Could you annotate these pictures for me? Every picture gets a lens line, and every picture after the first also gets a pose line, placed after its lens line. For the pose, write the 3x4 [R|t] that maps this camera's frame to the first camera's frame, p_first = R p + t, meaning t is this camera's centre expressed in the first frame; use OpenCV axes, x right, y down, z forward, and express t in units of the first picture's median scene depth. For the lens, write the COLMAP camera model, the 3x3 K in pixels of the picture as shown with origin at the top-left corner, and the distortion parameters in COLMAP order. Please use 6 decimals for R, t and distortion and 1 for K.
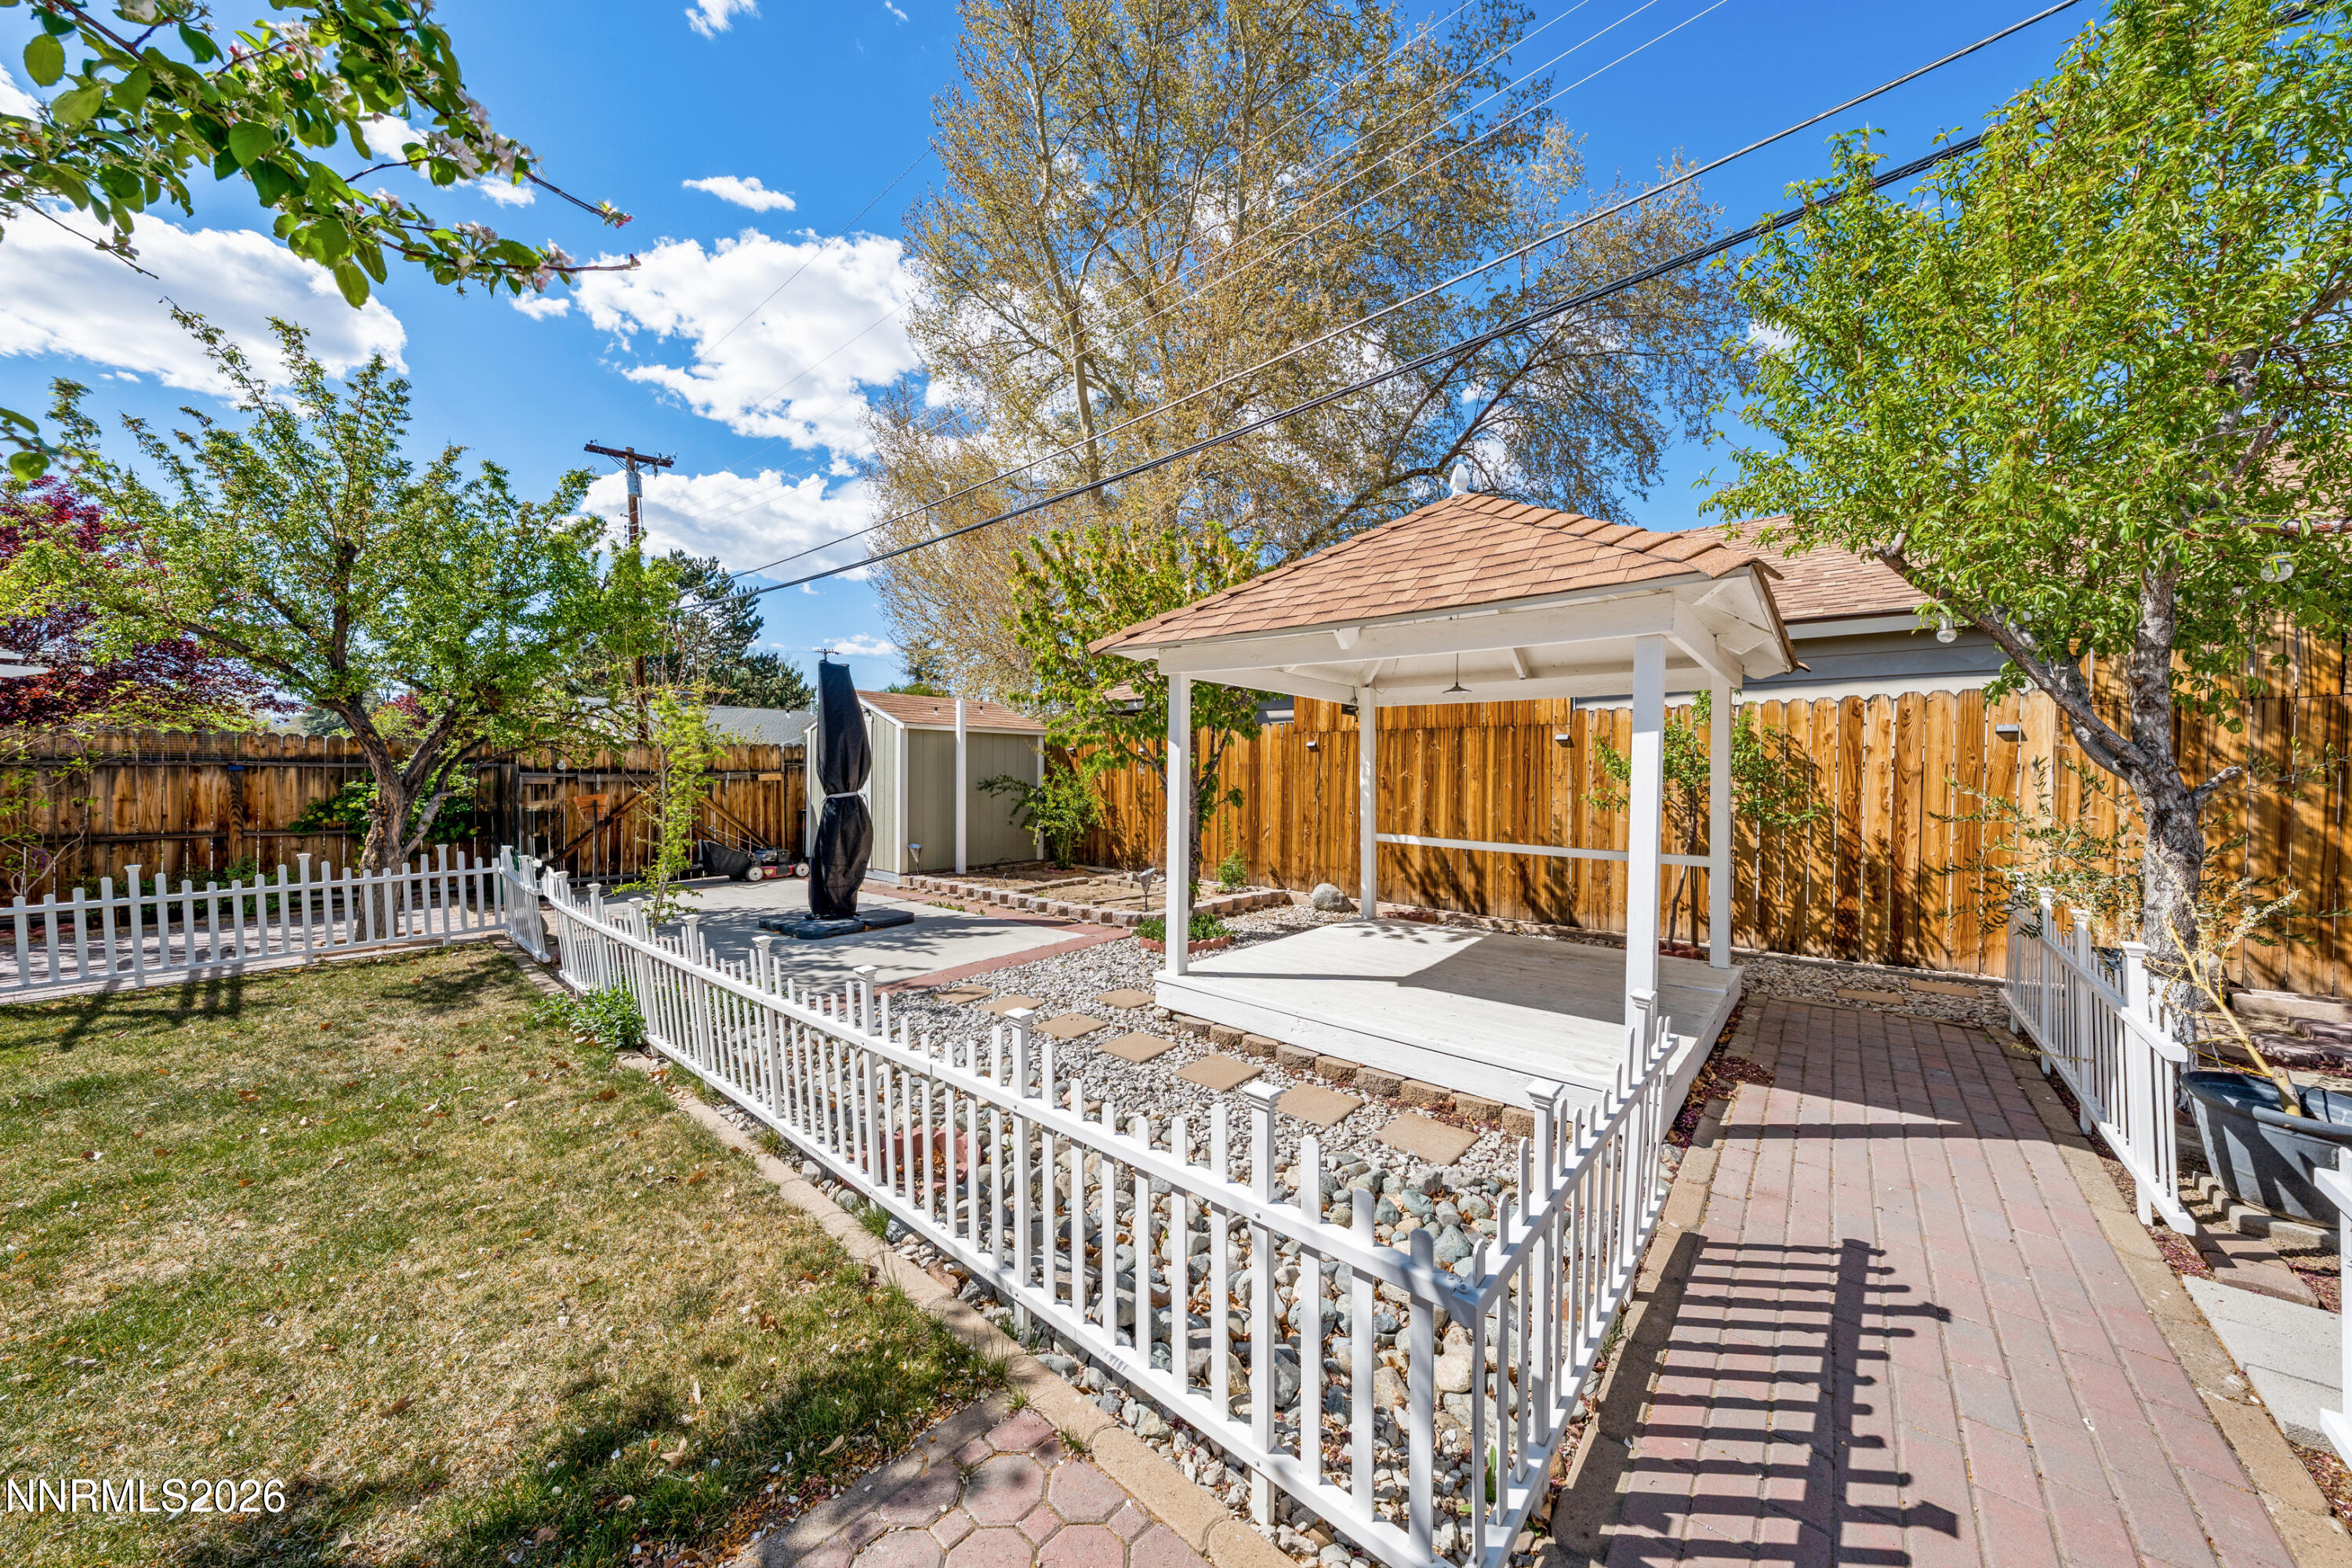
lens RADIAL K [[800.7, 0, 1179.2], [0, 800.7, 778.1], [0, 0, 1]] dist [-0.002806, 0.001102]
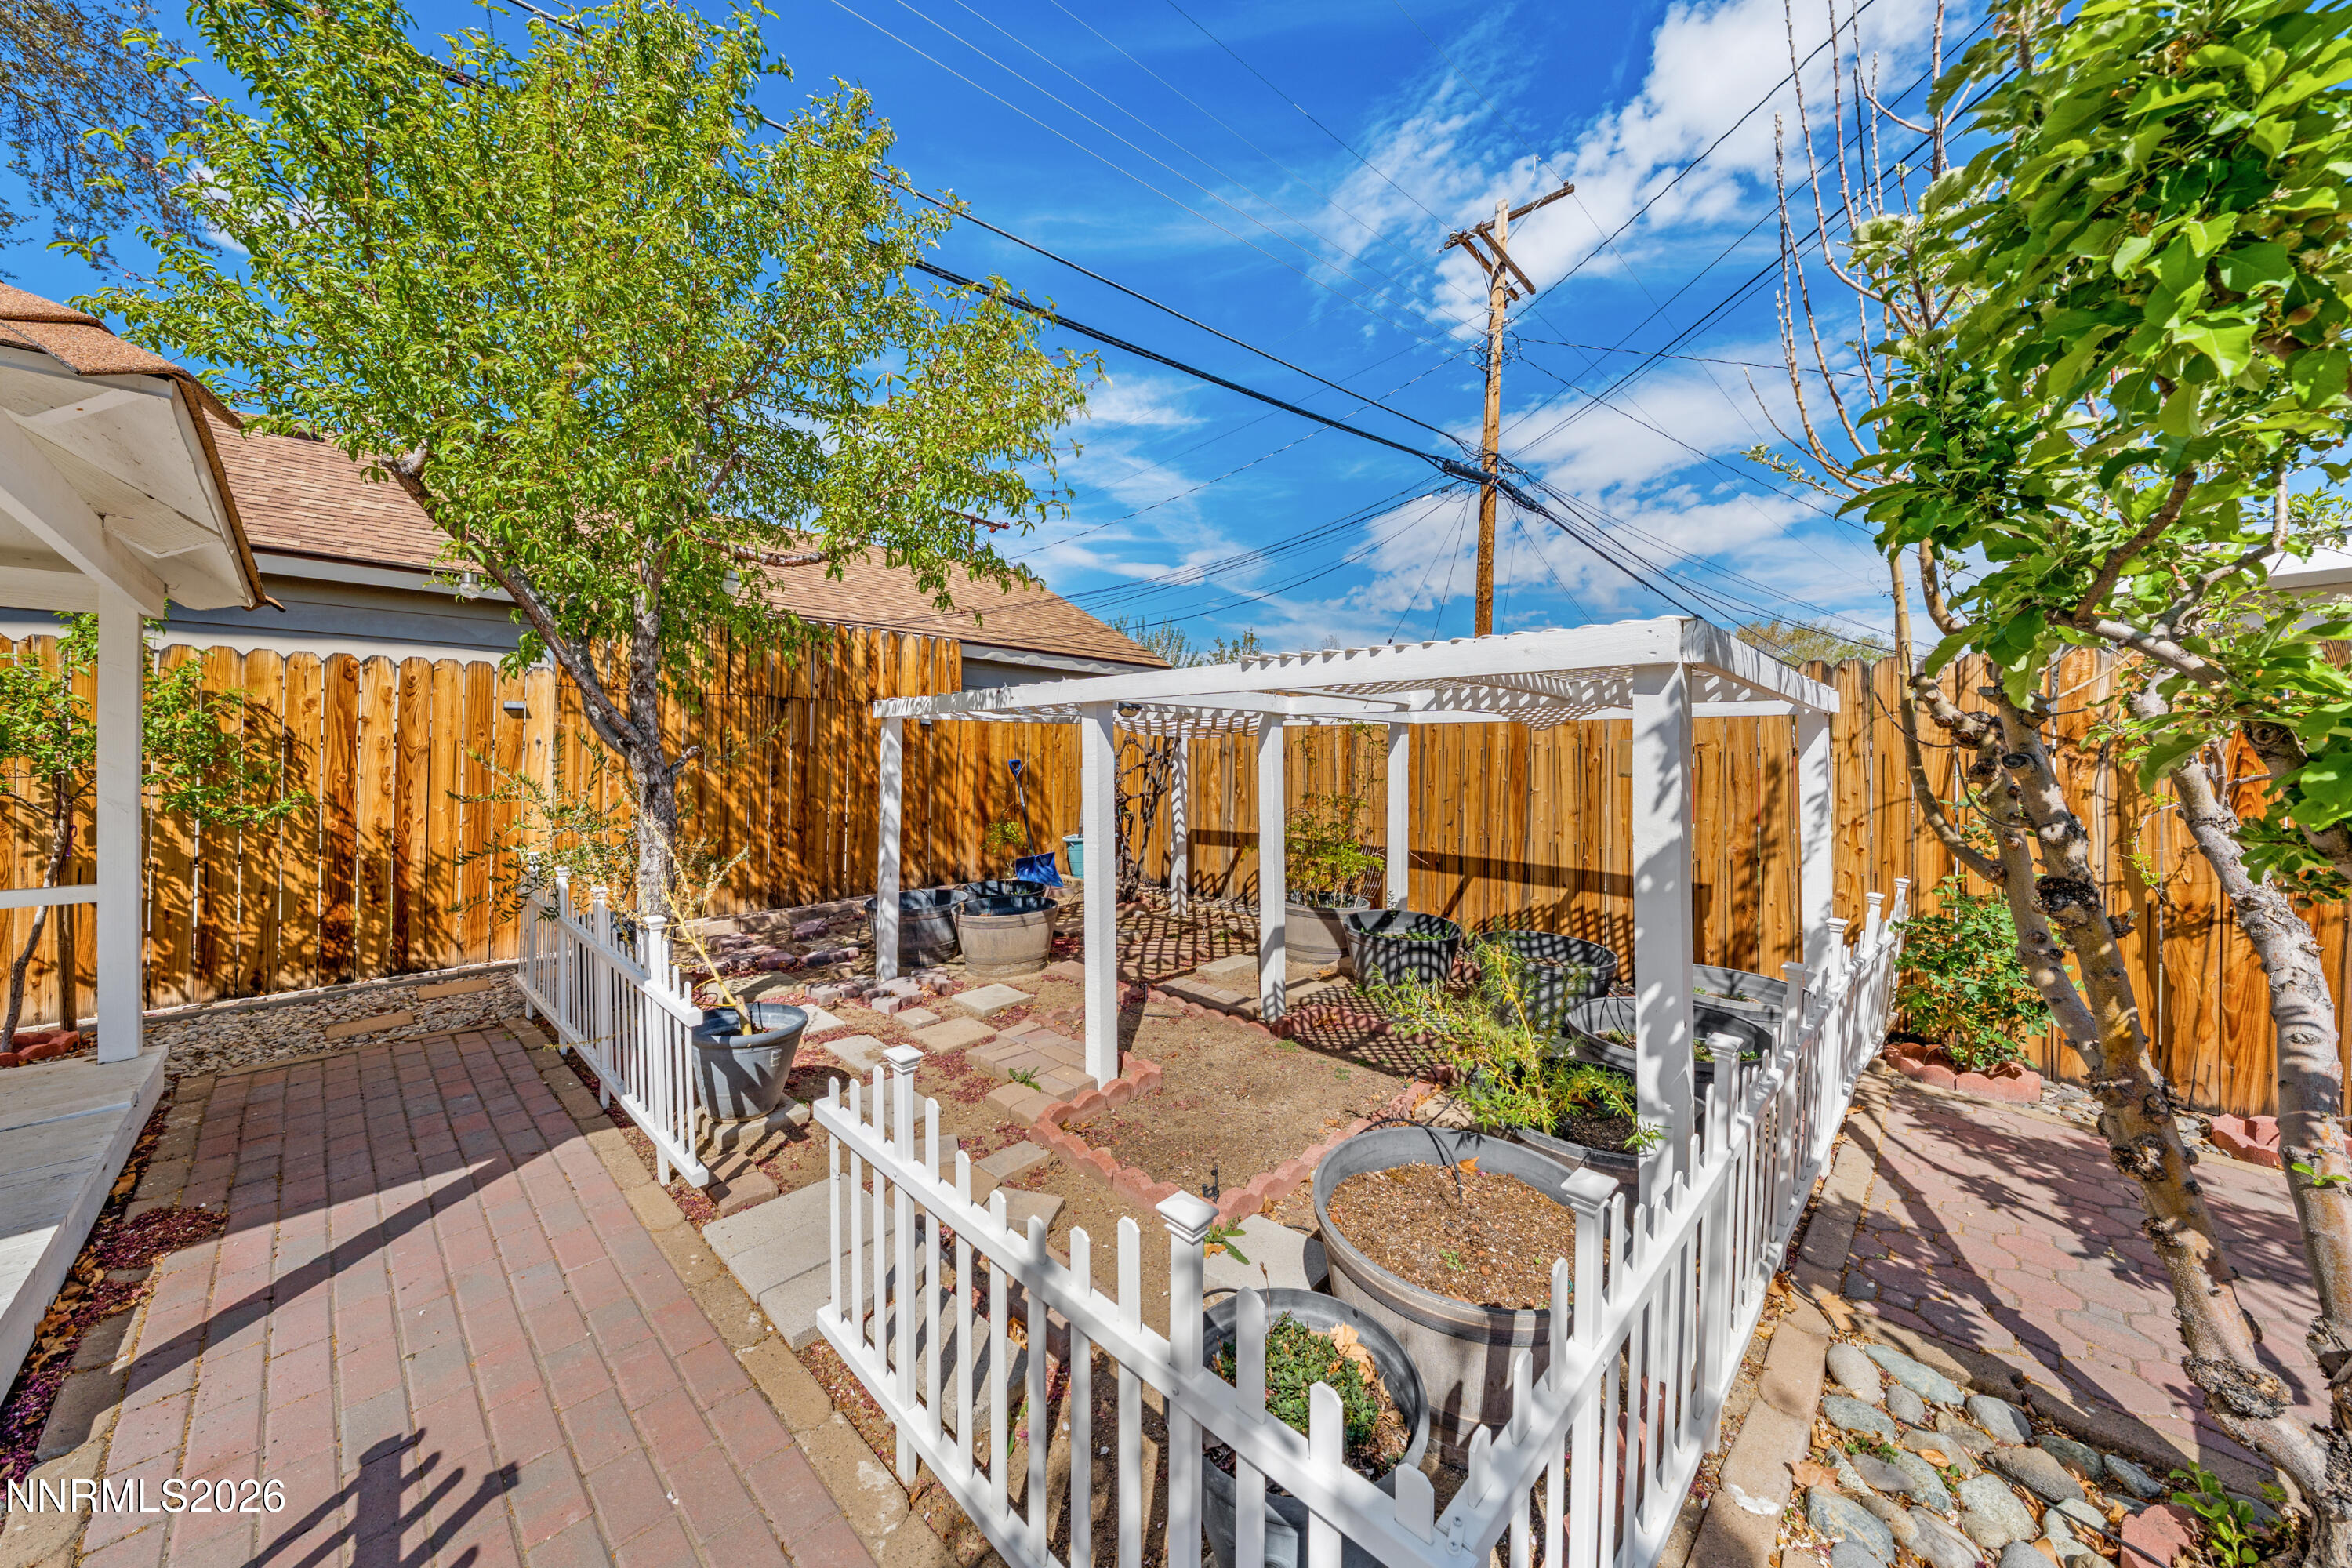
lens RADIAL K [[800.7, 0, 1149.3], [0, 800.7, 756.6], [0, 0, 1]] dist [-0.002806, 0.001102]
pose [[0.072377, -0.003410, 0.997372, 0.101086], [0.000117, 0.999994, 0.003411, -0.001753], [-0.997377, -0.000130, 0.072377, 0.137528]]
